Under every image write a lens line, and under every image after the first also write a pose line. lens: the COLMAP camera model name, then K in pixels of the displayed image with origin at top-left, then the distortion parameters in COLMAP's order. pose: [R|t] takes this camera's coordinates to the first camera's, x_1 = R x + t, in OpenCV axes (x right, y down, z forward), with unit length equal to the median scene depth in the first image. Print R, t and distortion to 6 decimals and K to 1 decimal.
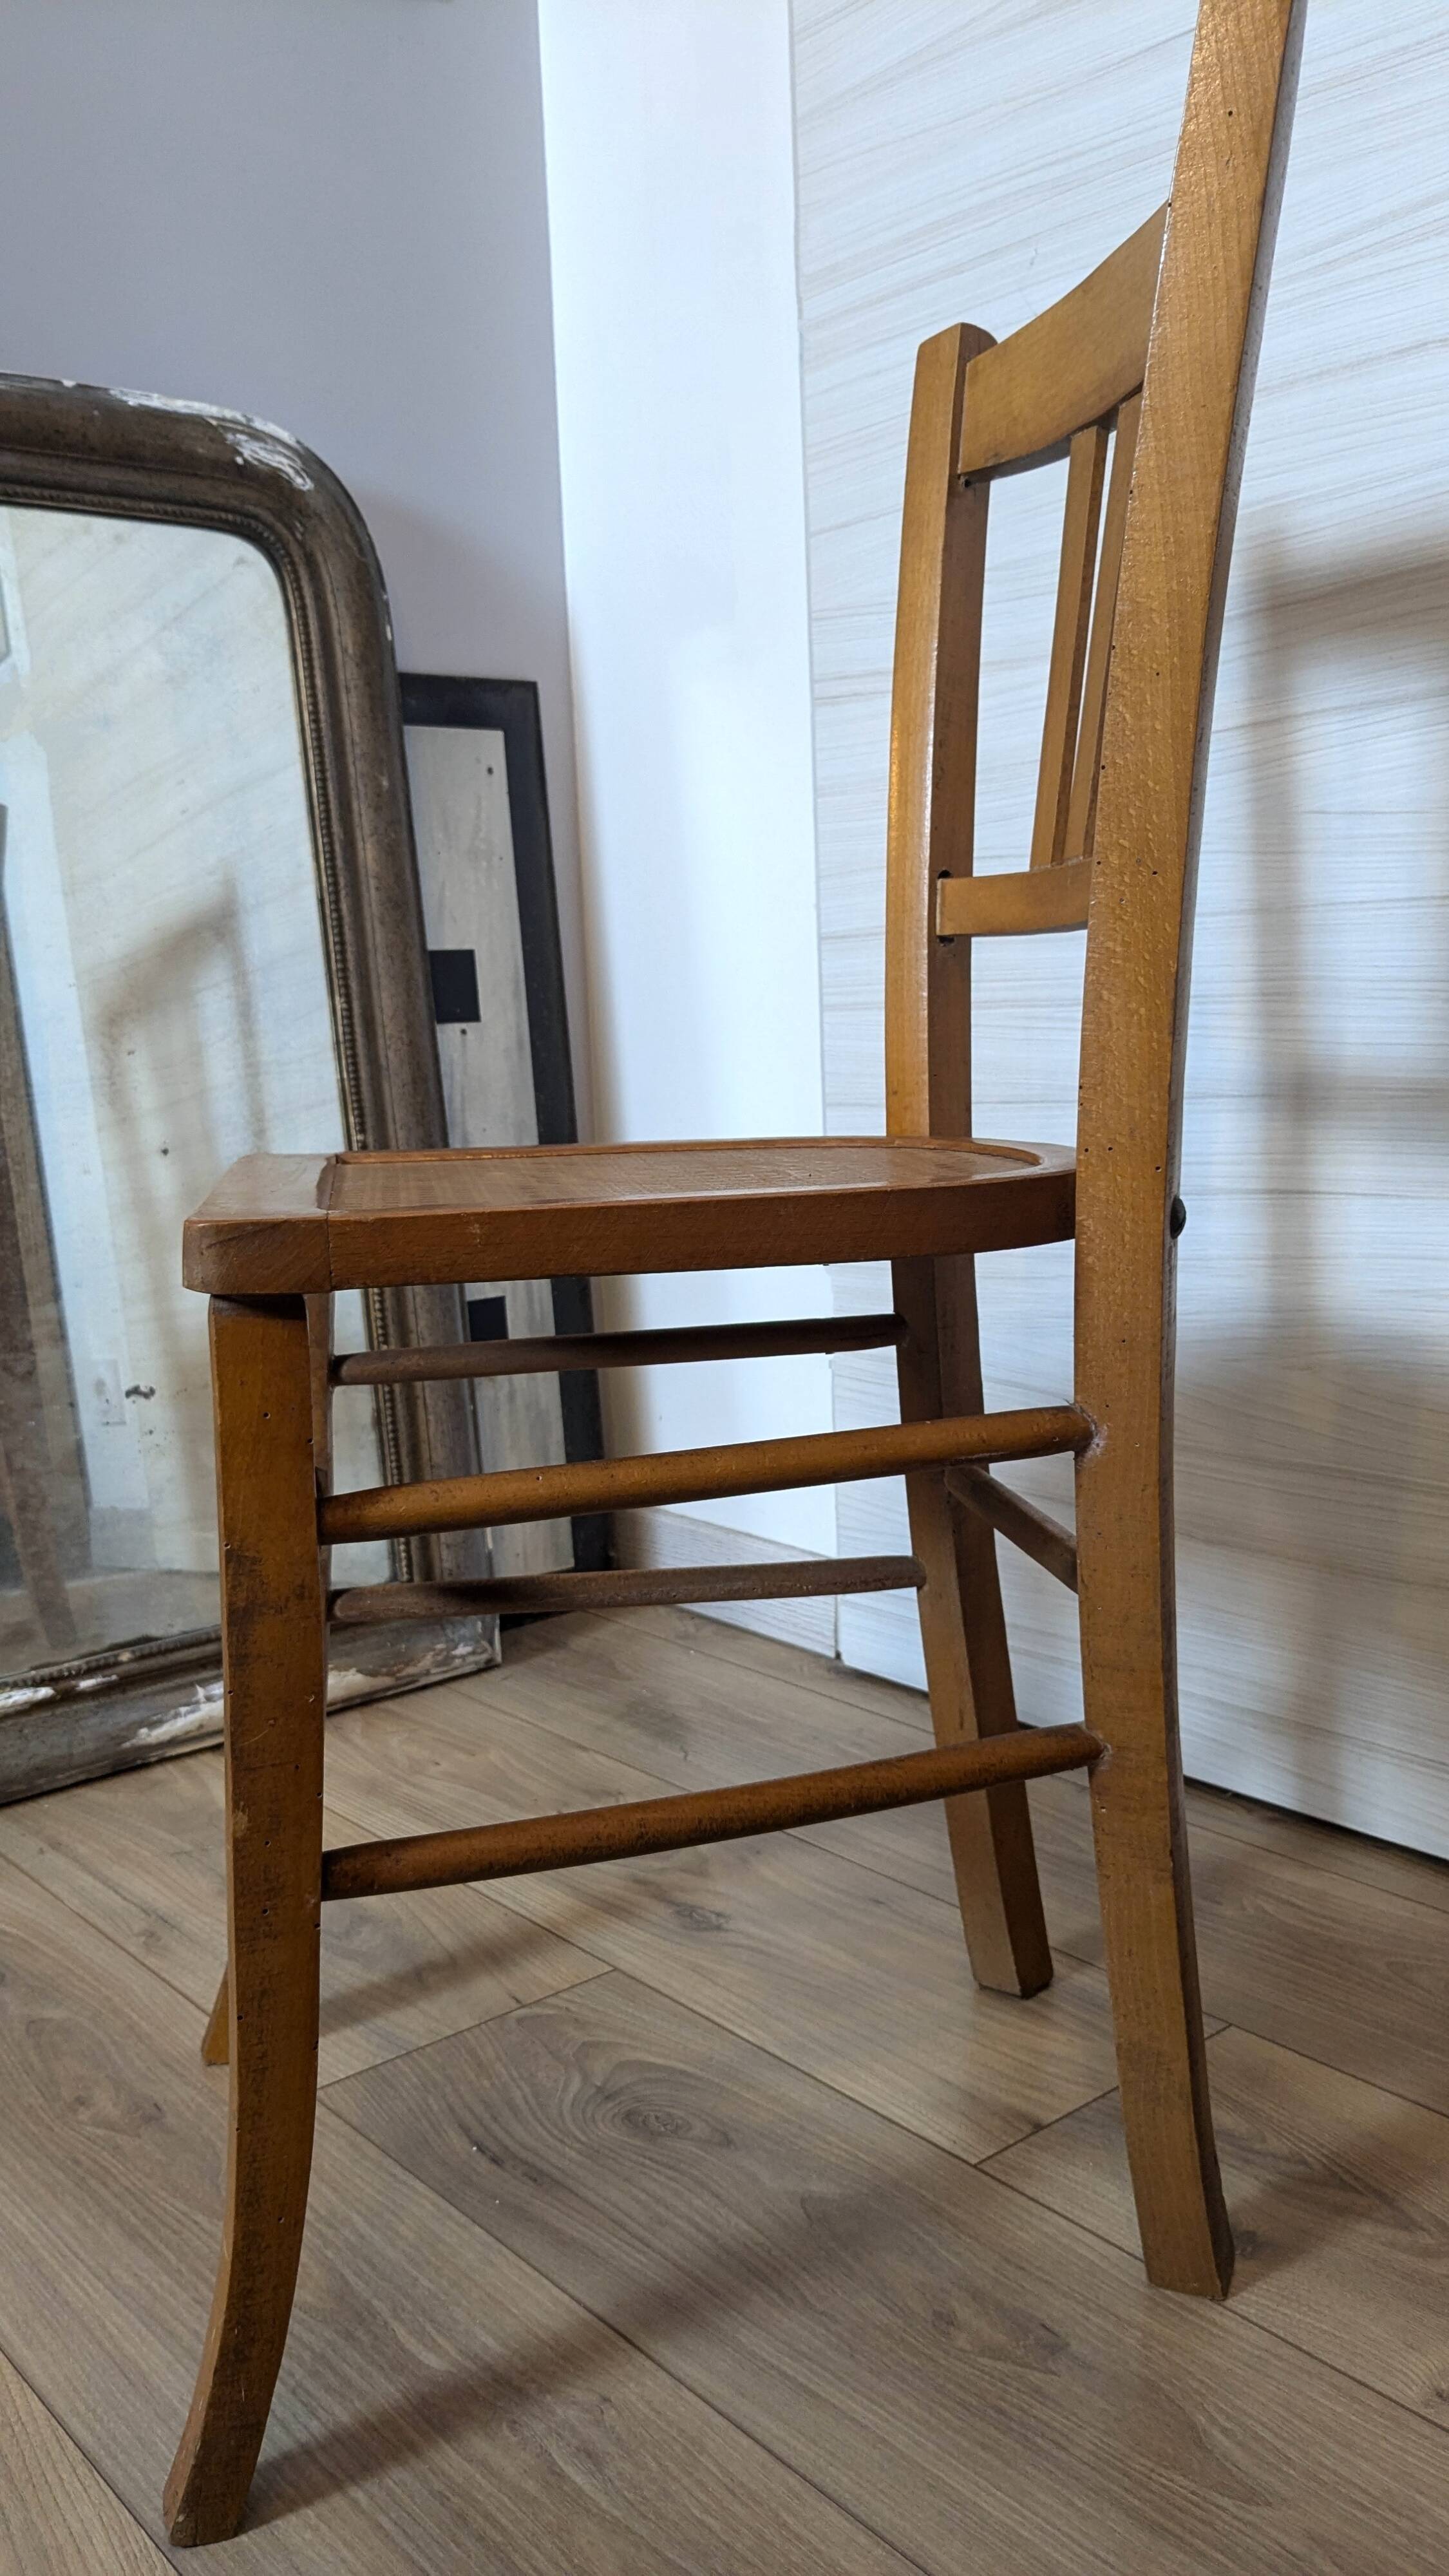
lens RADIAL K [[2042.2, 0, 694.1], [0, 2042.2, 1298.5], [0, 0, 1]] dist [0.040959, -0.077147]
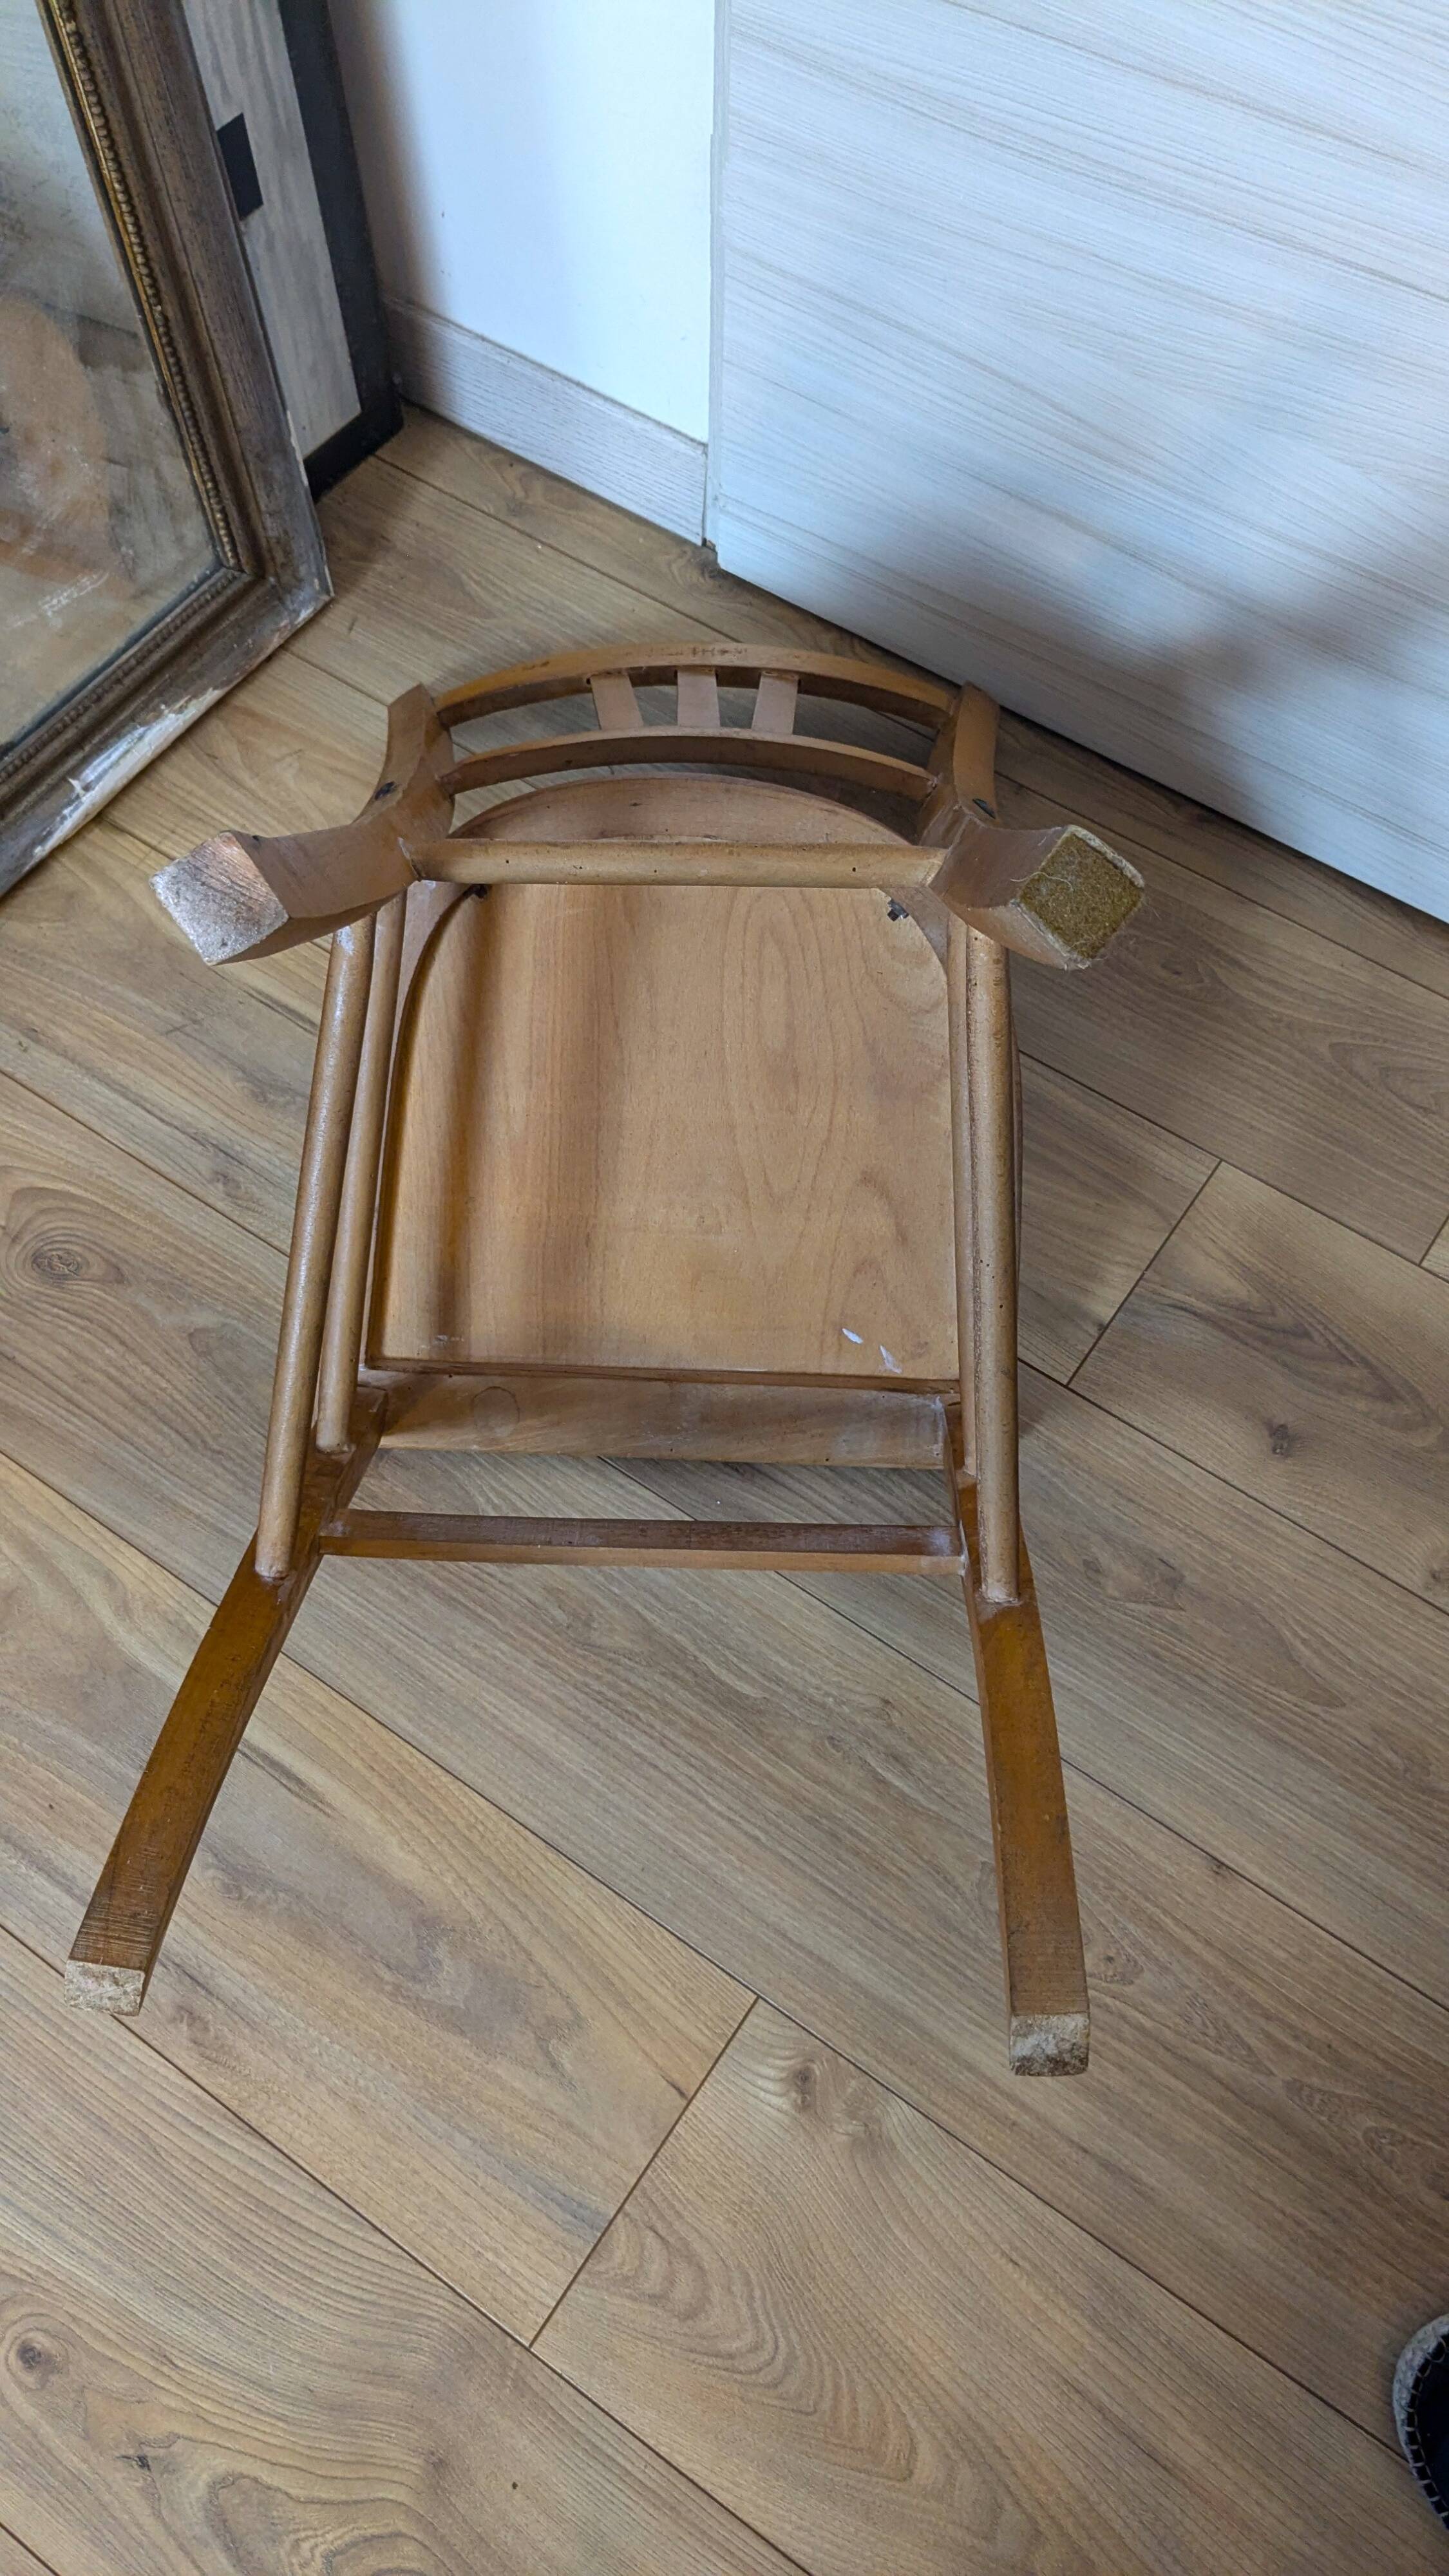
lens RADIAL K [[2042.2, 0, 680.8], [0, 2042.2, 1292.4], [0, 0, 1]] dist [0.040959, -0.077147]
pose [[0.961772, -0.217372, 0.166562, -0.232760], [-0.001016, 0.605389, 0.795929, -0.495419], [-0.273848, -0.765672, 0.582026, 0.292812]]
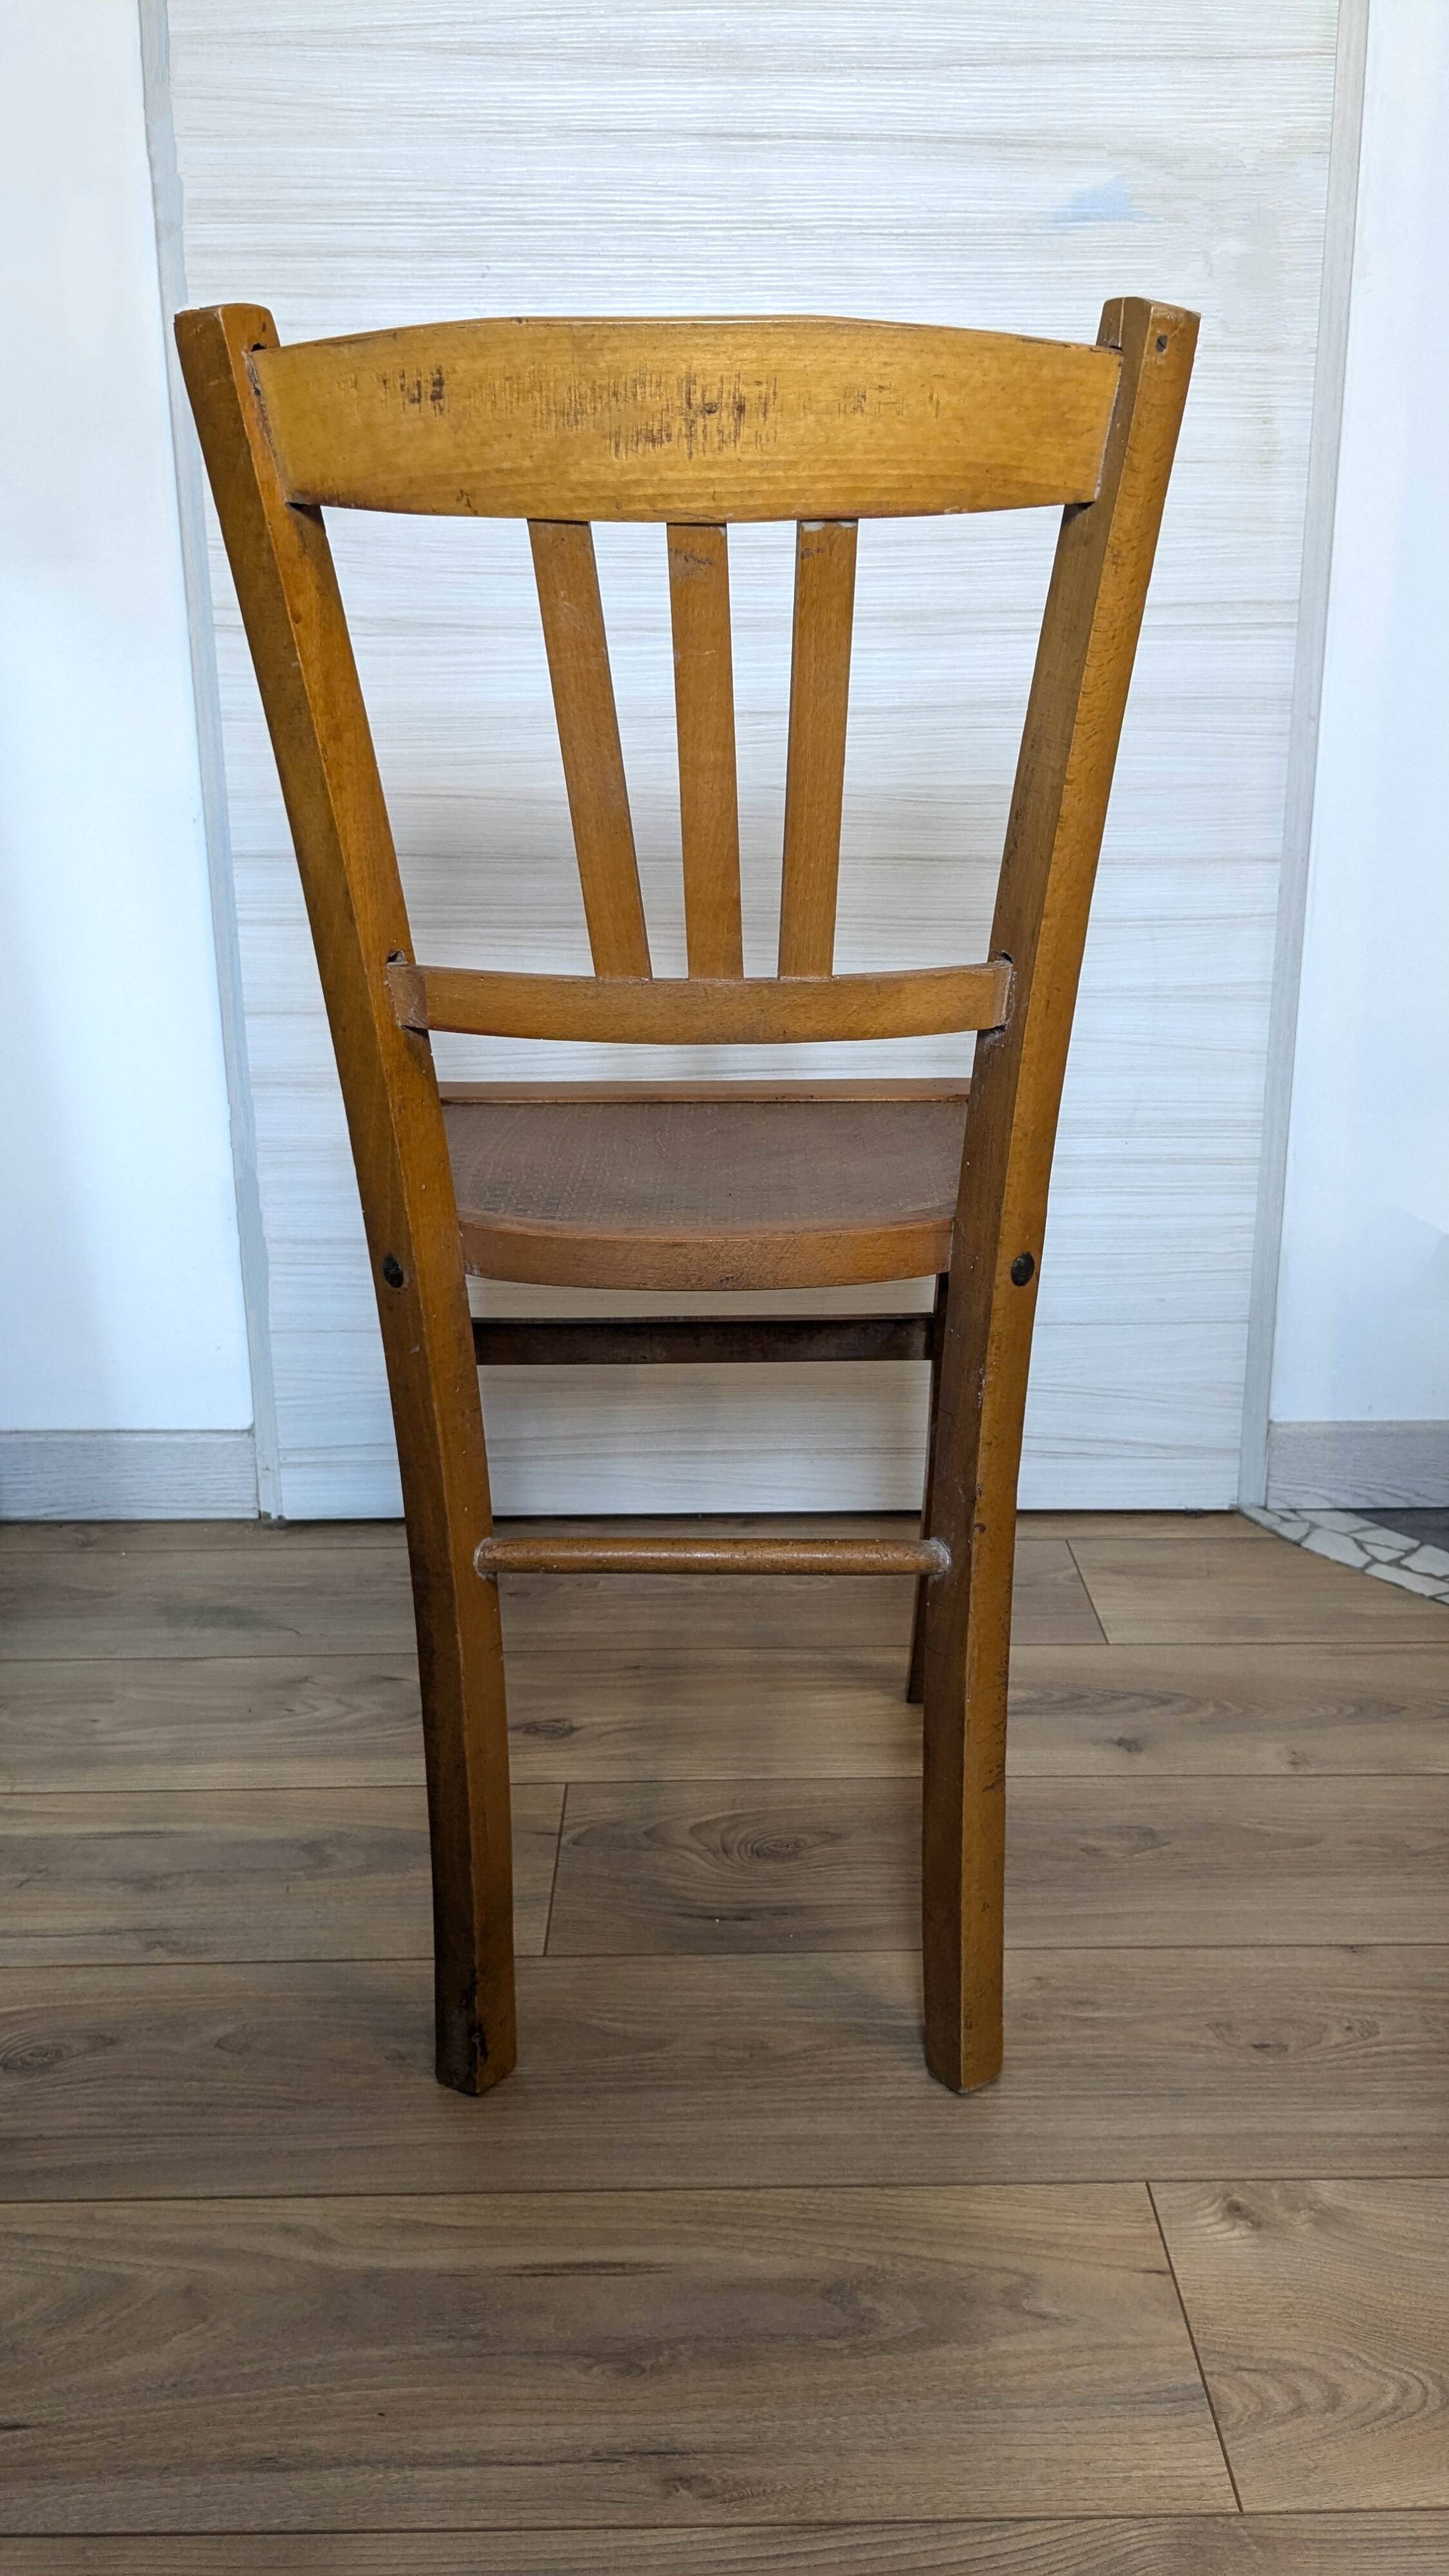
lens RADIAL K [[2048.6, 0, 737.3], [0, 2048.6, 1282.0], [0, 0, 1]] dist [0.034736, -0.068143]
pose [[0.623139, -0.192118, 0.758148, -0.805018], [0.093102, 0.980690, 0.171988, -0.155499], [-0.776550, -0.036587, 0.628992, 0.167799]]
